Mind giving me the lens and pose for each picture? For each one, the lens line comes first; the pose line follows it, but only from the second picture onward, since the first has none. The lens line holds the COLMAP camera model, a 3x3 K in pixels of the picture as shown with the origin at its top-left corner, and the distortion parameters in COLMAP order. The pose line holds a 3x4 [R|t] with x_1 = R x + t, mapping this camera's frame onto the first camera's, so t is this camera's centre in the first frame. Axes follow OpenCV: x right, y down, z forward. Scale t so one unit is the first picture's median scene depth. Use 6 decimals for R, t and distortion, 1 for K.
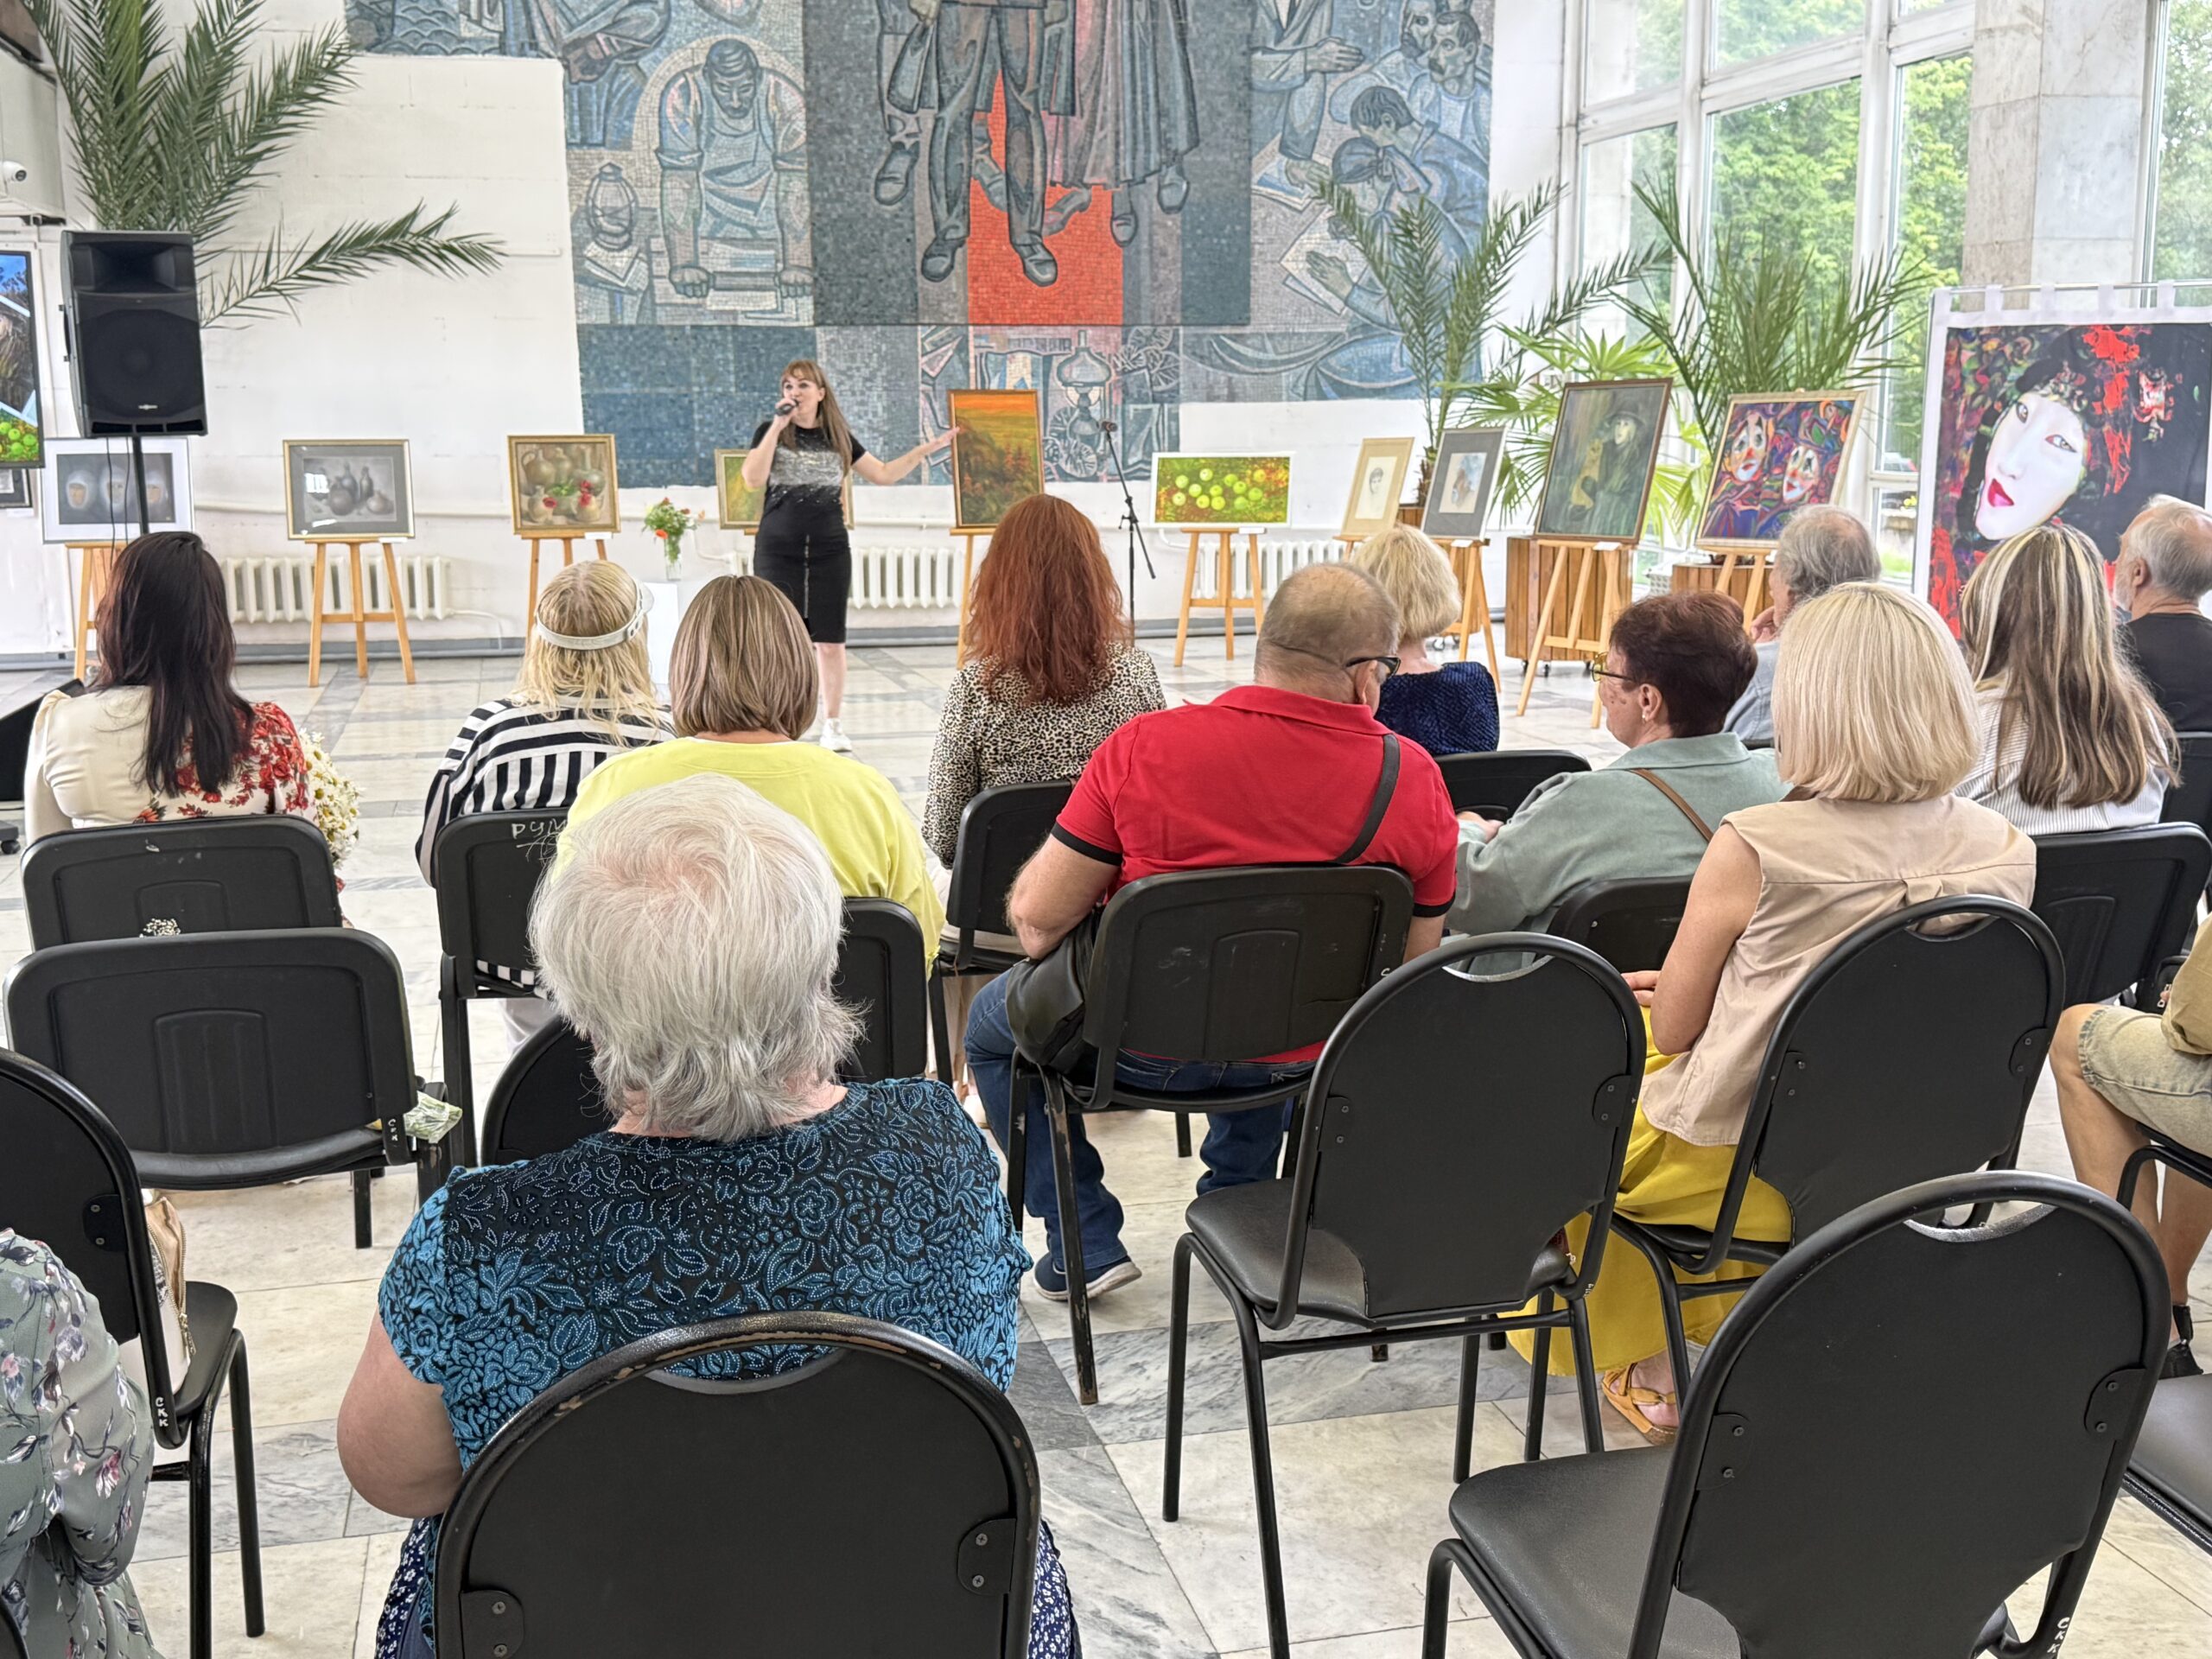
lens RADIAL K [[2450.2, 0, 1116.7], [0, 2450.2, 860.1], [0, 0, 1]] dist [0.126234, 0.000000]
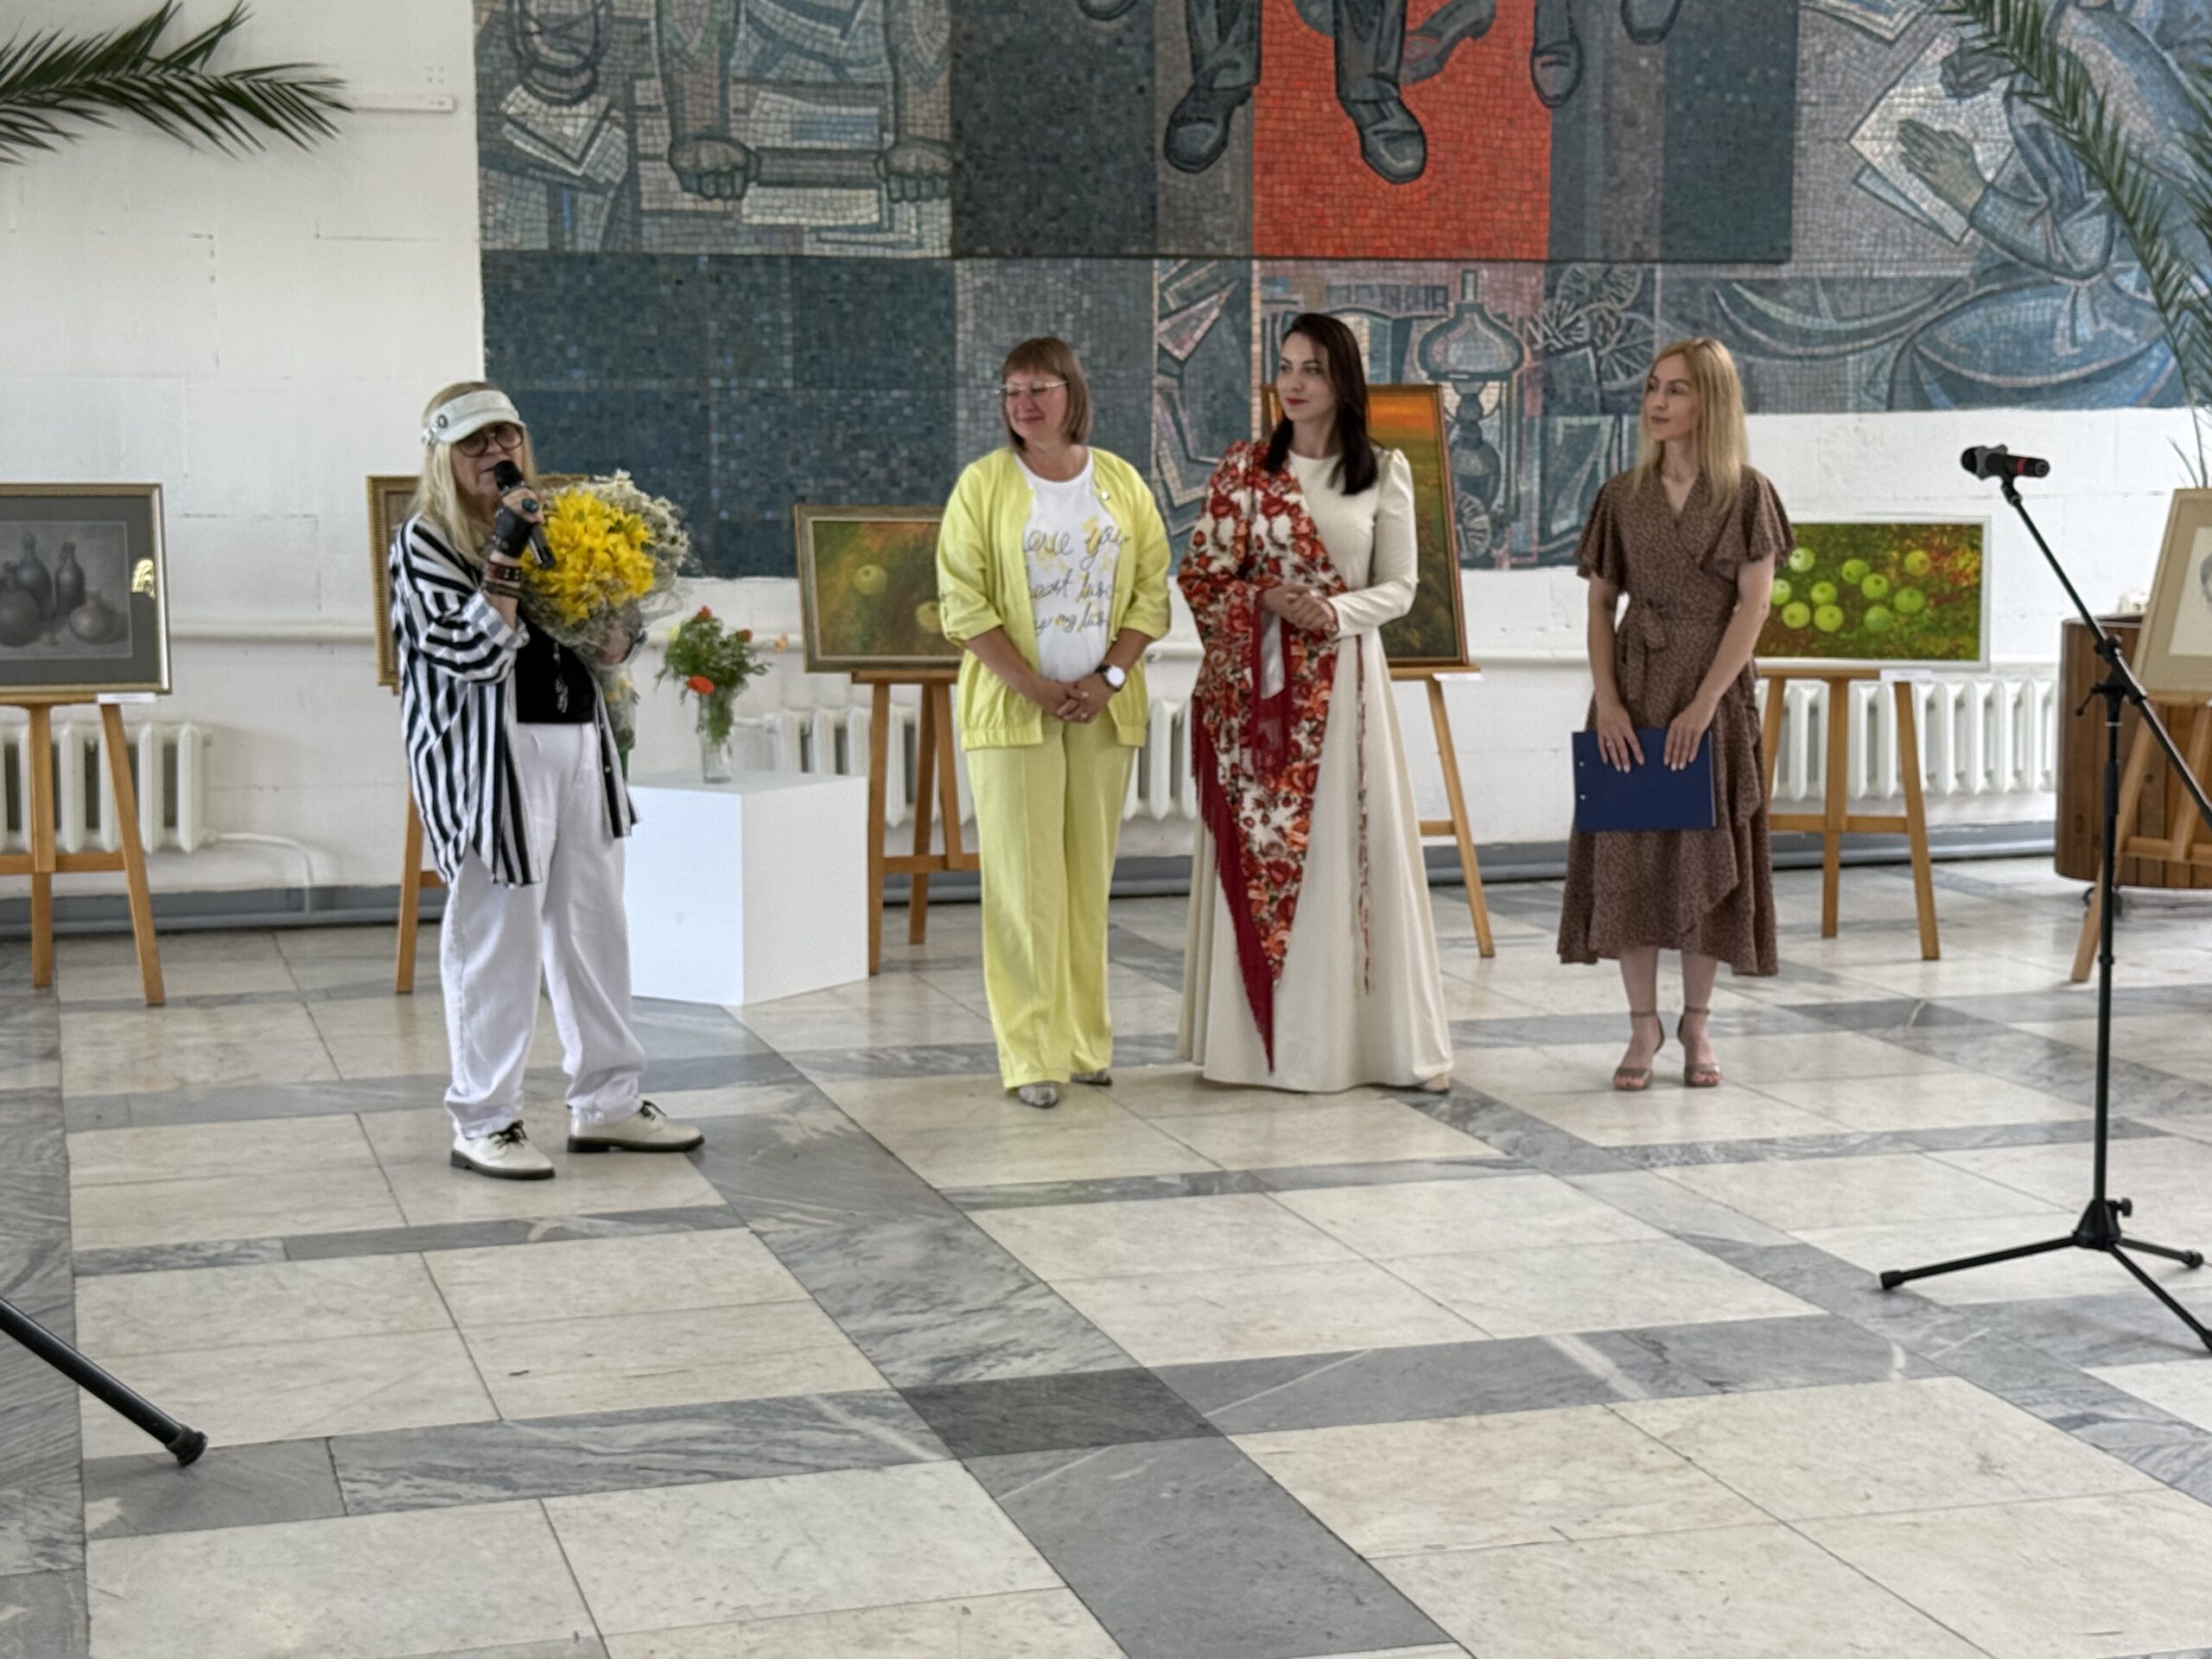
lens RADIAL K [[3674.0, 0, 1098.7], [0, 3674.0, 837.4], [0, 0, 1]] dist [0.172652, 0.000000]
pose [[0.999060, 0.003318, 0.043229, -0.125409], [-0.000322, 0.997608, -0.069129, -0.049309], [-0.043354, 0.069050, 0.996671, 0.269519]]
